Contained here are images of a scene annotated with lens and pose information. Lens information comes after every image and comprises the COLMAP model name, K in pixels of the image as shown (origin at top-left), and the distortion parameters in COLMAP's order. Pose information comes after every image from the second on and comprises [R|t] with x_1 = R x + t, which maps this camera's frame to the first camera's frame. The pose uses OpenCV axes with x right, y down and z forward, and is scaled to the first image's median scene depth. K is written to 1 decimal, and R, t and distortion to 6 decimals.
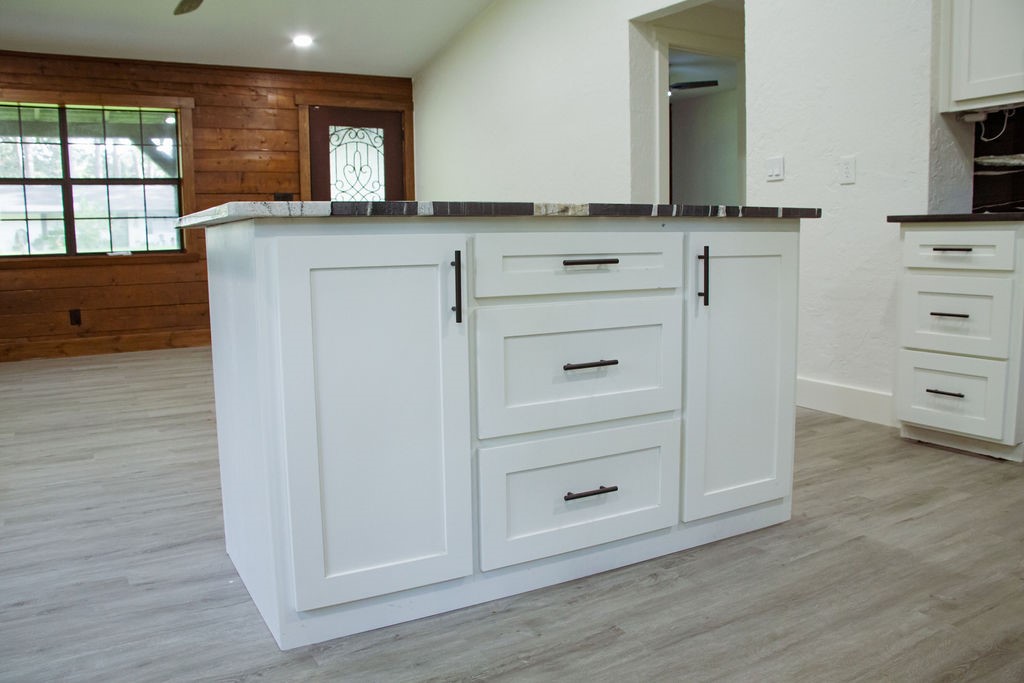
lens RADIAL K [[808.5, 0, 498.7], [0, 808.5, 344.1], [0, 0, 1]] dist [-0.163904, 0.105209]
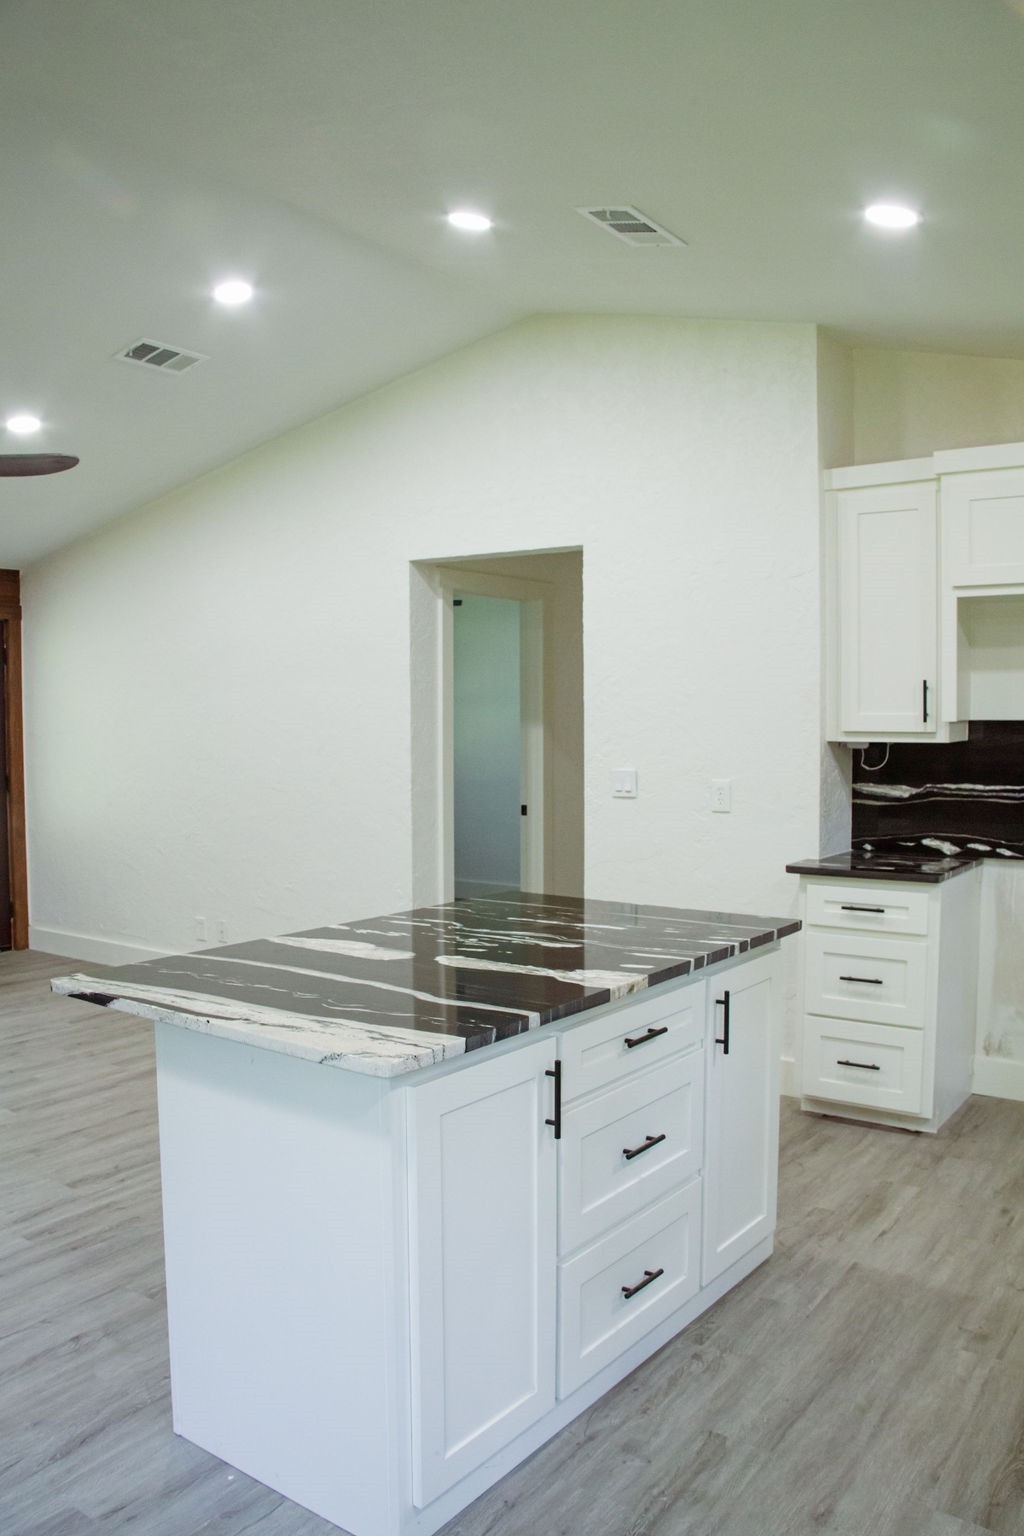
lens RADIAL K [[1212.7, 0, 508.6], [0, 1212.7, 789.5], [0, 0, 1]] dist [-0.163904, 0.105209]
pose [[0.910762, -0.011893, 0.412760, -0.488922], [0.041046, 0.997242, -0.061834, -0.253007], [-0.410887, 0.073258, 0.908738, -0.158244]]
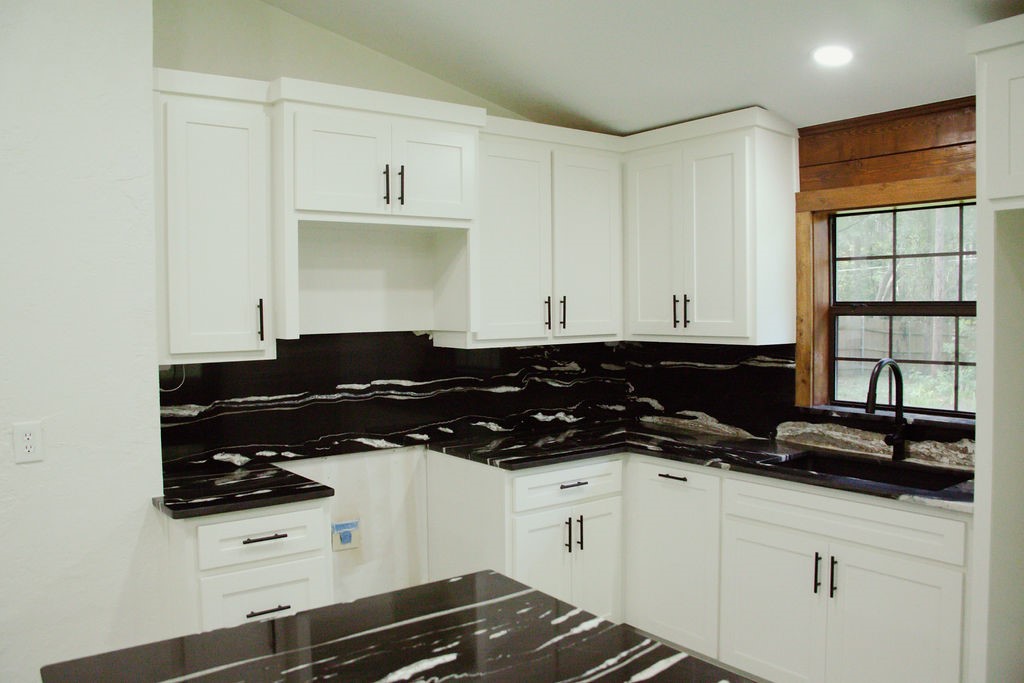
lens RADIAL K [[819.6, 0, 512.0], [0, 819.6, 341.5], [0, 0, 1]] dist [-0.162507, 0.110323]
pose [[-0.119738, -0.021462, 0.992573, -0.441858], [0.141599, 0.989176, 0.038470, -0.442051], [-0.982656, 0.145154, -0.115403, 1.042269]]
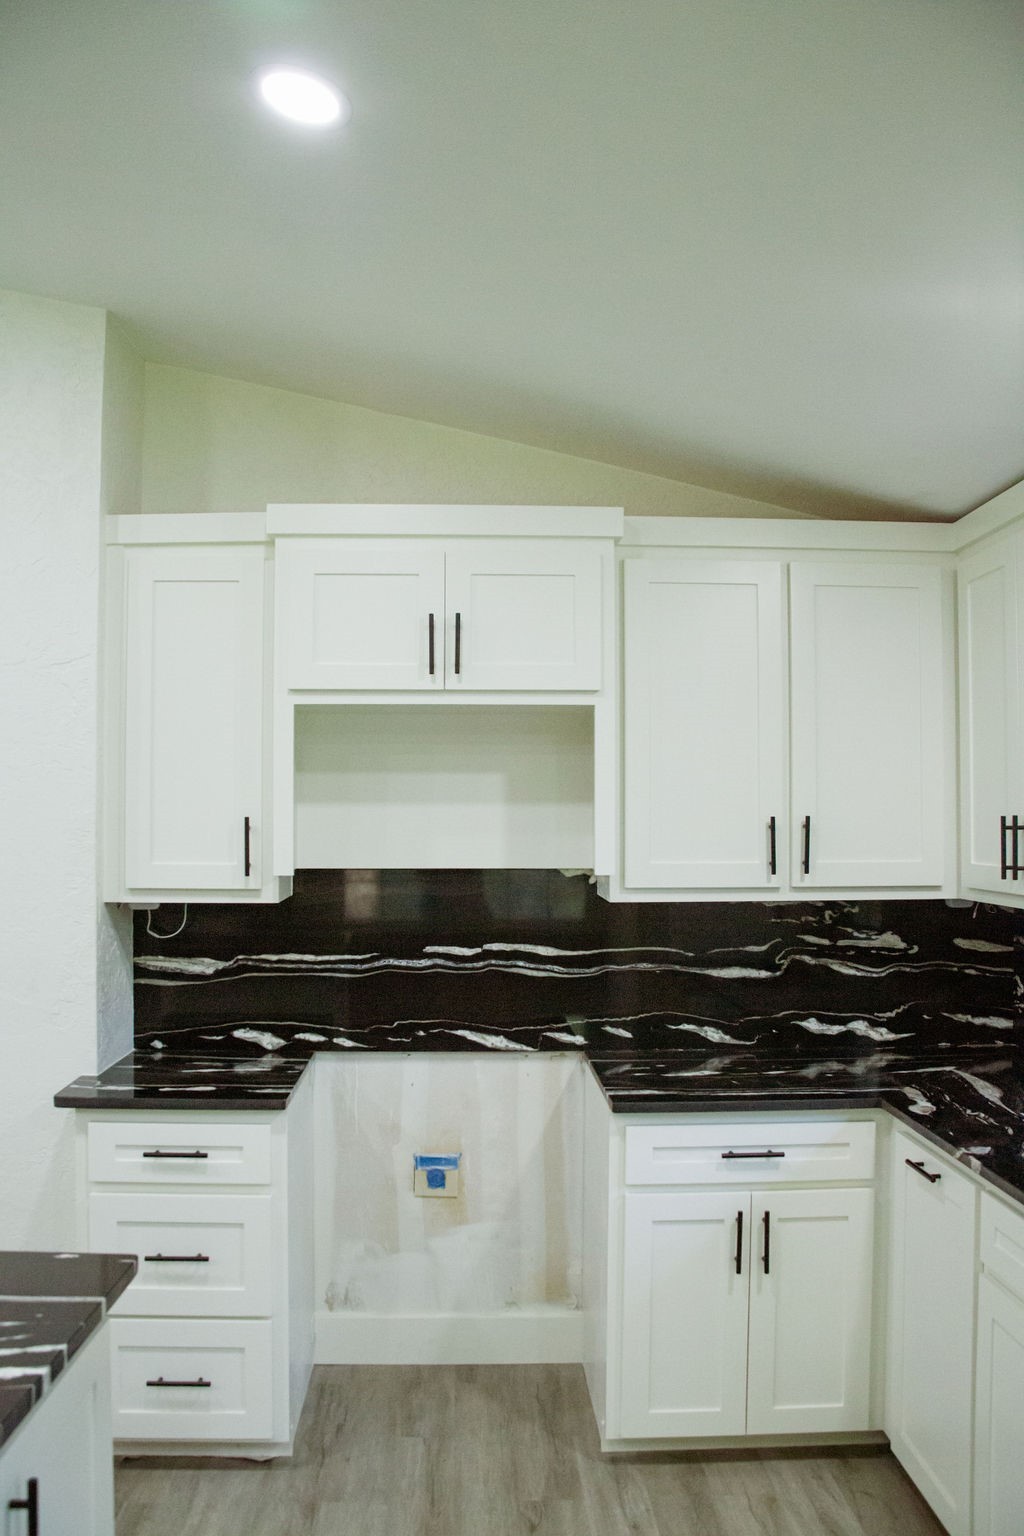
lens RADIAL K [[1229.3, 0, 506.1], [0, 1229.3, 785.3], [0, 0, 1]] dist [-0.162507, 0.110323]
pose [[0.473699, 0.043748, 0.879600, -0.190540], [0.101705, 0.989366, -0.103980, -0.377710], [-0.874794, 0.138715, 0.464212, 0.365376]]
